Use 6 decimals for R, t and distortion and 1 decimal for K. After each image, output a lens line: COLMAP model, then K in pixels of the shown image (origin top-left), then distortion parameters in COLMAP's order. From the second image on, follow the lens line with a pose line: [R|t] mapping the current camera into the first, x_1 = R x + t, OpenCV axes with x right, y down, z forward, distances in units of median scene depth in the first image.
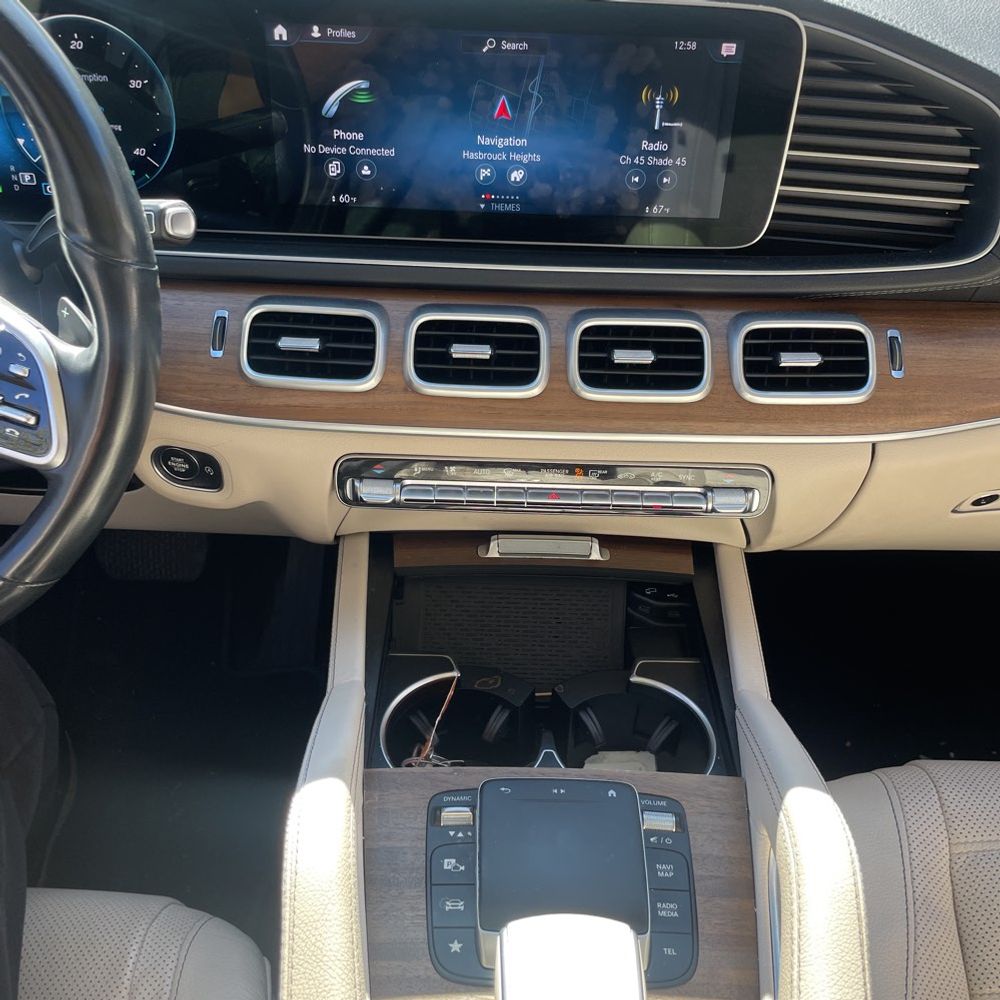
lens RADIAL K [[1010.0, 0, 502.2], [0, 1010.0, 503.8], [0, 0, 1]] dist [0.026884, 0.000000]
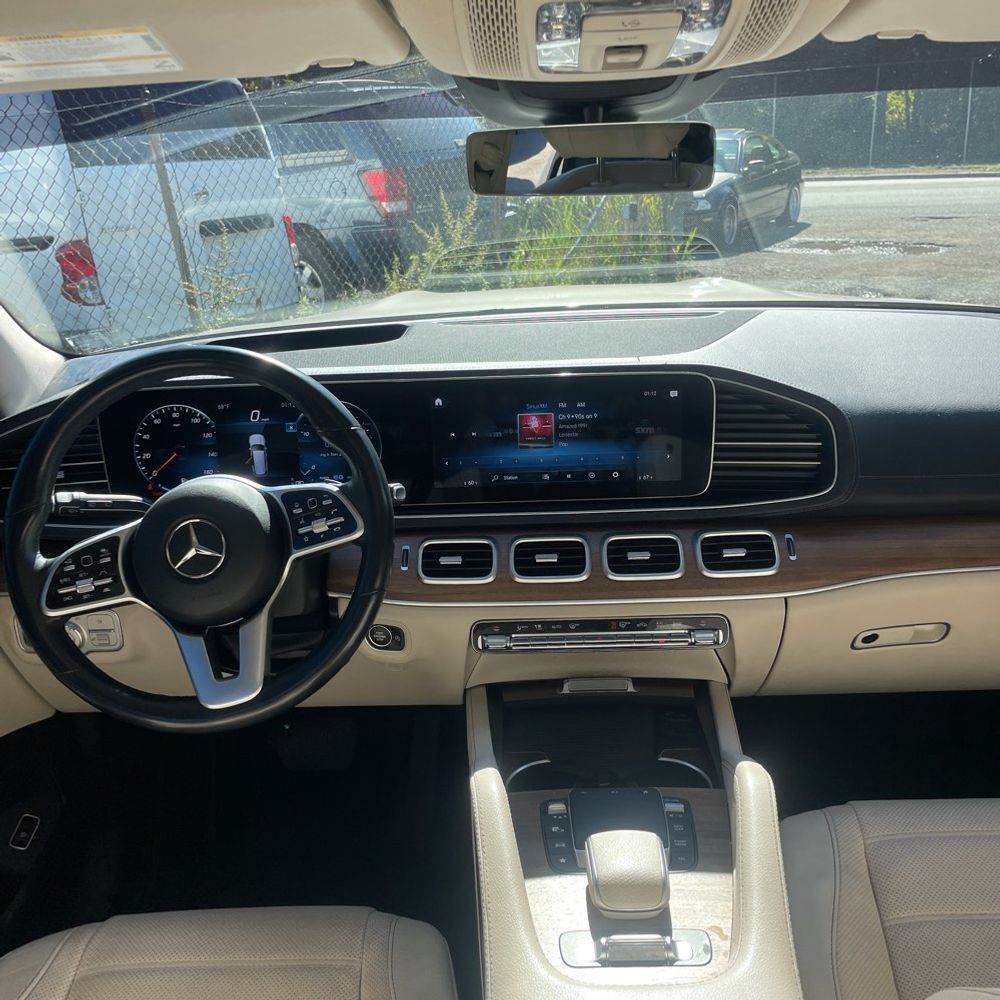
lens RADIAL K [[1010.0, 0, 504.3], [0, 1010.0, 505.3], [0, 0, 1]] dist [0.026884, 0.000000]
pose [[0.997287, -0.063747, -0.036804, -0.033208], [0.049699, 0.951960, -0.302163, 0.290074], [0.054298, 0.299514, 0.952546, -0.715021]]
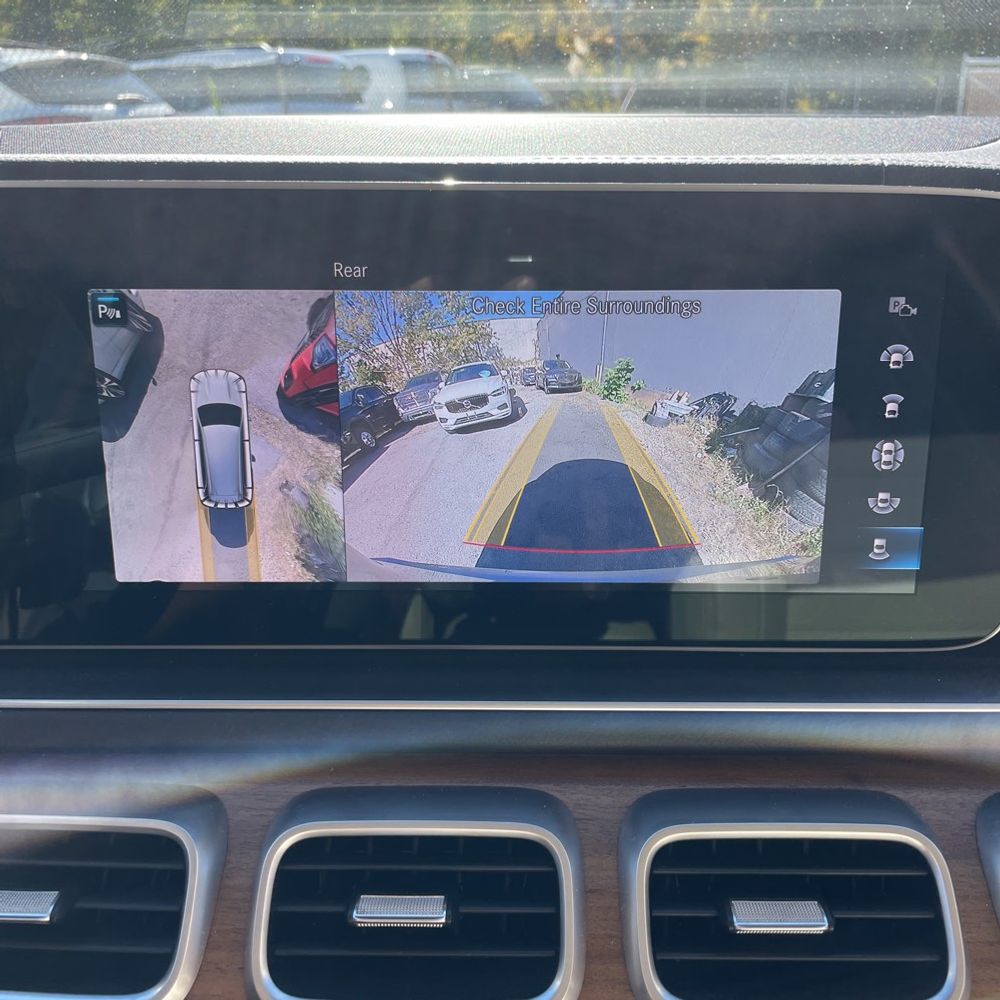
lens RADIAL K [[1010.0, 0, 500.3], [0, 1010.0, 496.0], [0, 0, 1]] dist [0.026884, 0.000000]
pose [[0.999134, -0.028936, -0.029893, 0.029463], [0.018250, 0.950521, -0.310124, -0.183701], [0.037388, 0.309310, 0.950226, 0.526333]]
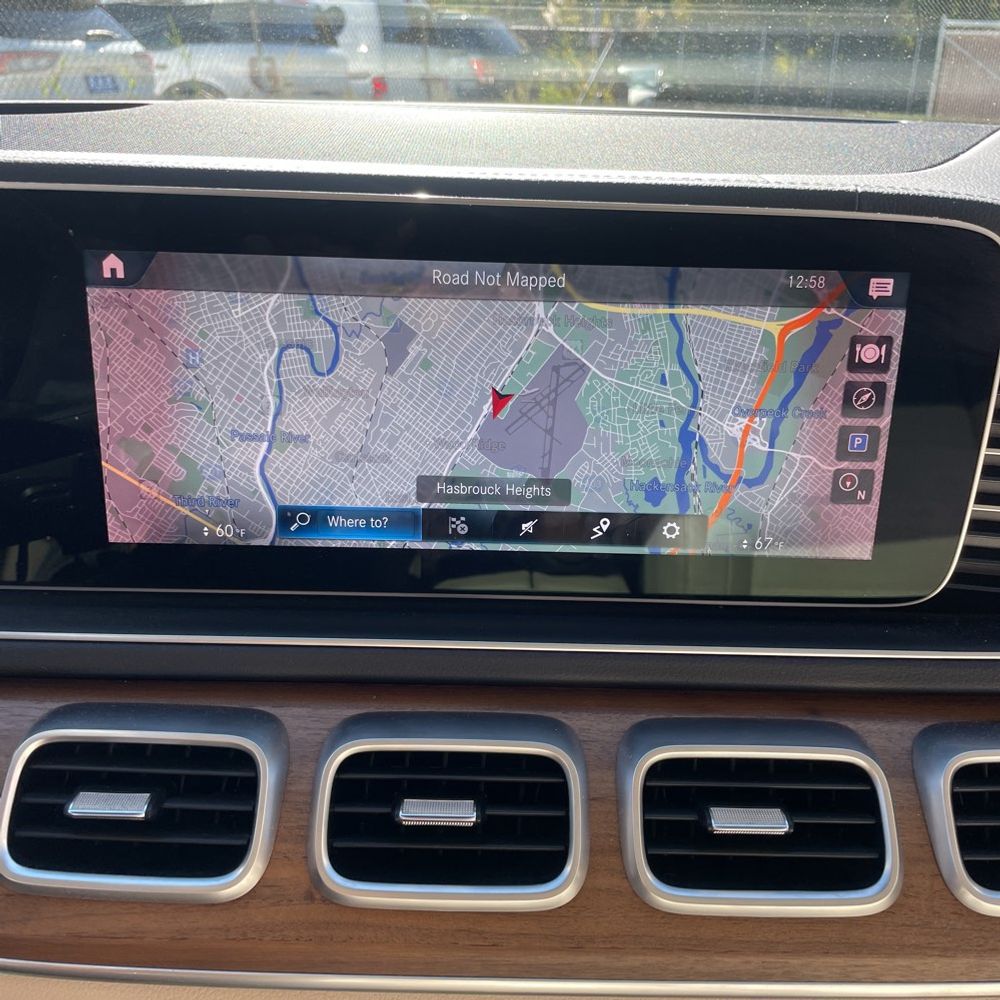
lens RADIAL K [[1010.0, 0, 490.9], [0, 1010.0, 493.5], [0, 0, 1]] dist [0.026884, 0.000000]
pose [[0.999958, -0.007266, -0.005538, 0.000451], [0.005527, 0.963792, -0.266598, -0.169405], [0.007274, 0.266556, 0.963792, 0.444489]]
